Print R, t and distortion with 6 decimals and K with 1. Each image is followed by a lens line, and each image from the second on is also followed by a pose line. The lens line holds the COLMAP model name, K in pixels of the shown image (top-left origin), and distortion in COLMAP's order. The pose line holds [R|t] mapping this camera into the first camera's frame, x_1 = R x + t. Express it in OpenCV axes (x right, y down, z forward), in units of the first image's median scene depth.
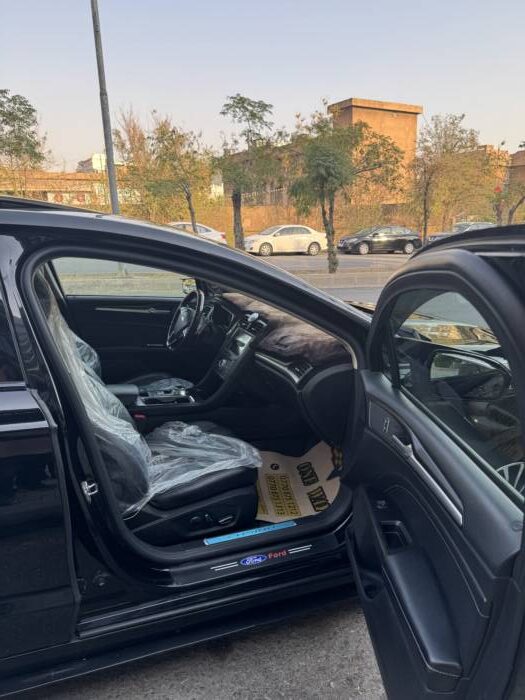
lens RADIAL K [[512.1, 0, 263.0], [0, 512.1, 349.0], [0, 0, 1]] dist [0.010023, -0.030693]
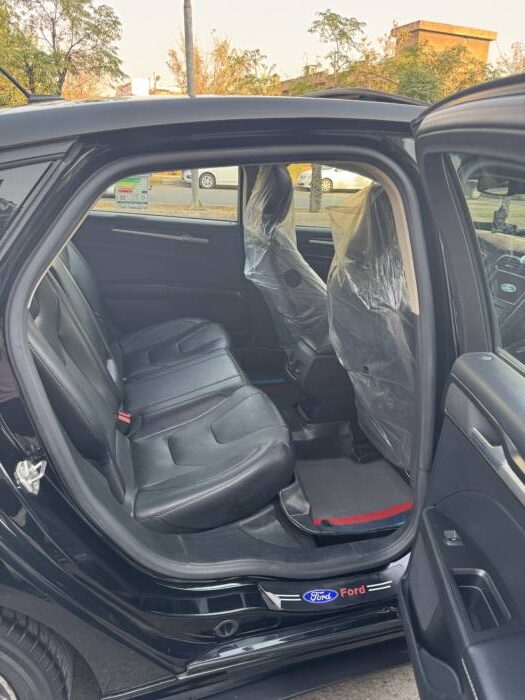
lens RADIAL K [[512.1, 0, 258.1], [0, 512.1, 349.1], [0, 0, 1]] dist [0.010023, -0.030693]
pose [[0.996471, 0.057328, -0.061310, -0.083069], [-0.049750, 0.991685, 0.118685, 0.001649], [0.067604, -0.115216, 0.991037, 0.016802]]
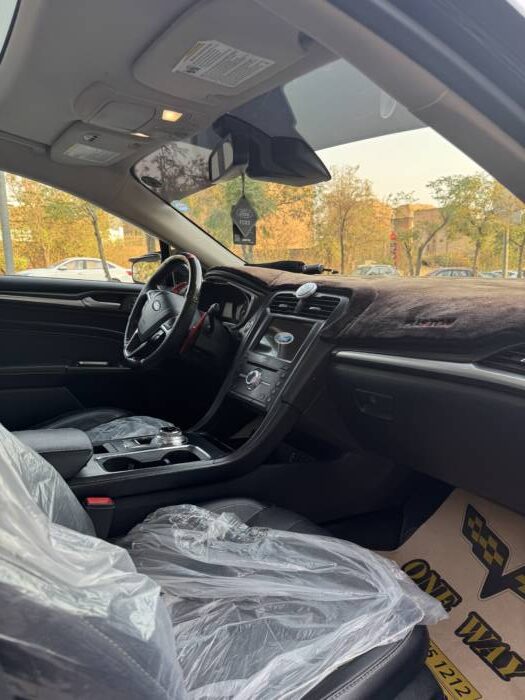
lens RADIAL K [[512.1, 0, 268.8], [0, 512.1, 335.8], [0, 0, 1]] dist [0.010023, -0.030693]
pose [[0.978867, -0.017418, 0.203755, -0.033564], [0.040714, 0.993019, -0.110707, 0.008596], [-0.200404, 0.116663, 0.972742, 0.097516]]
